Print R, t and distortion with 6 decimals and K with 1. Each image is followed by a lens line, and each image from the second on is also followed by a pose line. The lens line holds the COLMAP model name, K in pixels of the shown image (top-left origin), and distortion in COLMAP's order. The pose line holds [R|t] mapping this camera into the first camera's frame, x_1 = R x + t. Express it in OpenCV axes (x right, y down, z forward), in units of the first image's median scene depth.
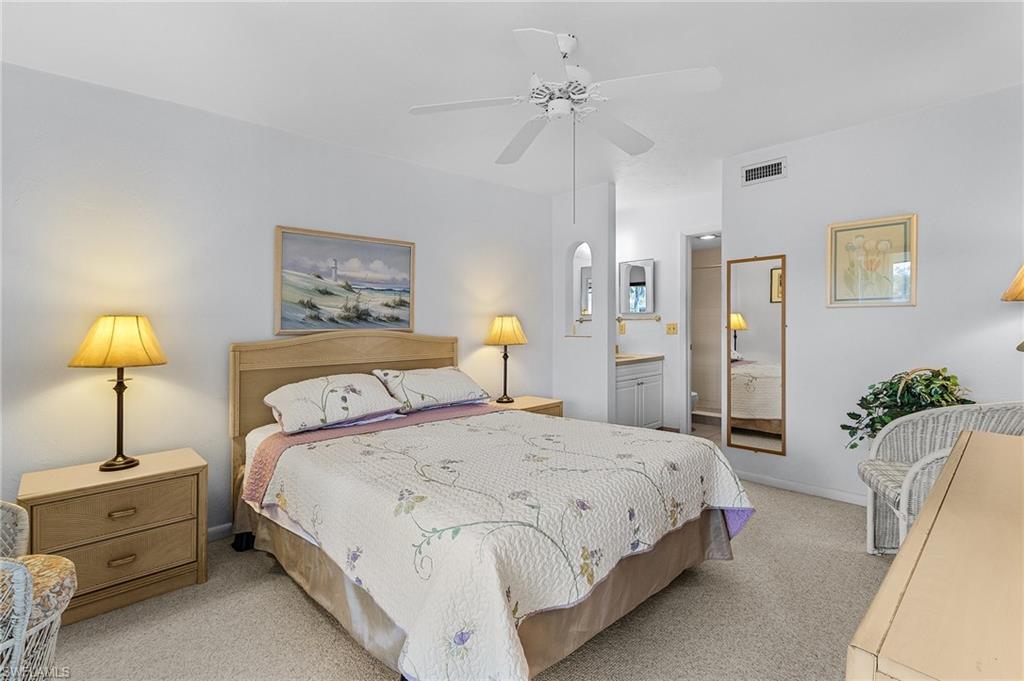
lens RADIAL K [[474.4, 0, 508.1], [0, 474.4, 332.5], [0, 0, 1]] dist [0.000624, 0.000289]
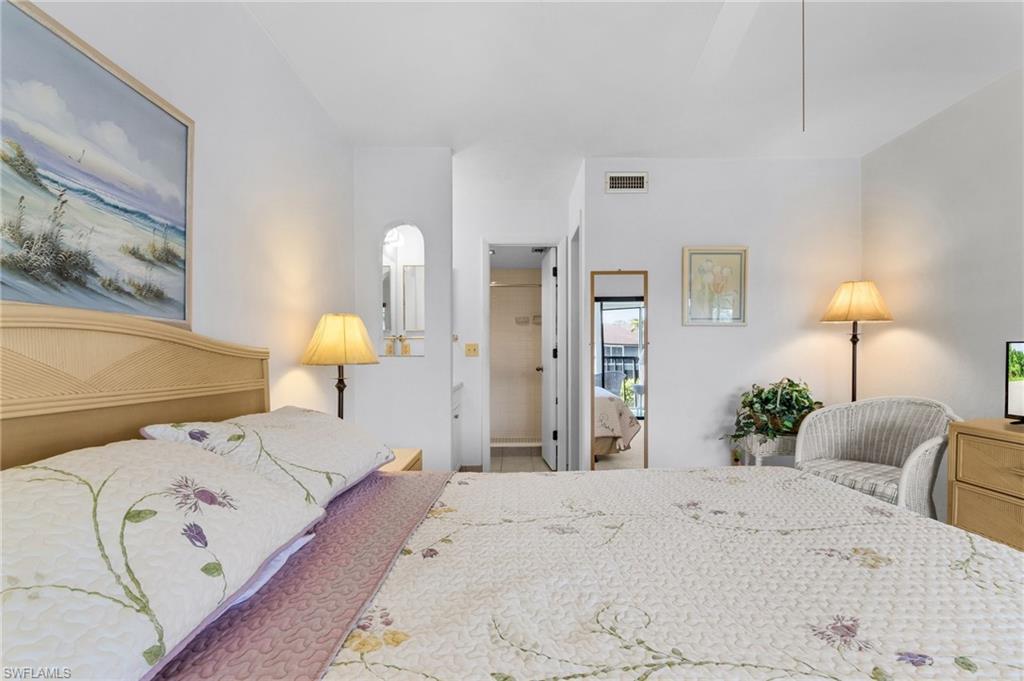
lens RADIAL K [[474.4, 0, 515.6], [0, 474.4, 363.9], [0, 0, 1]] dist [0.000624, 0.000289]
pose [[0.689247, 0.000475, 0.724527, -0.321007], [0.007067, 0.999948, -0.007378, 0.034875], [-0.724492, 0.010205, 0.689207, 0.522574]]
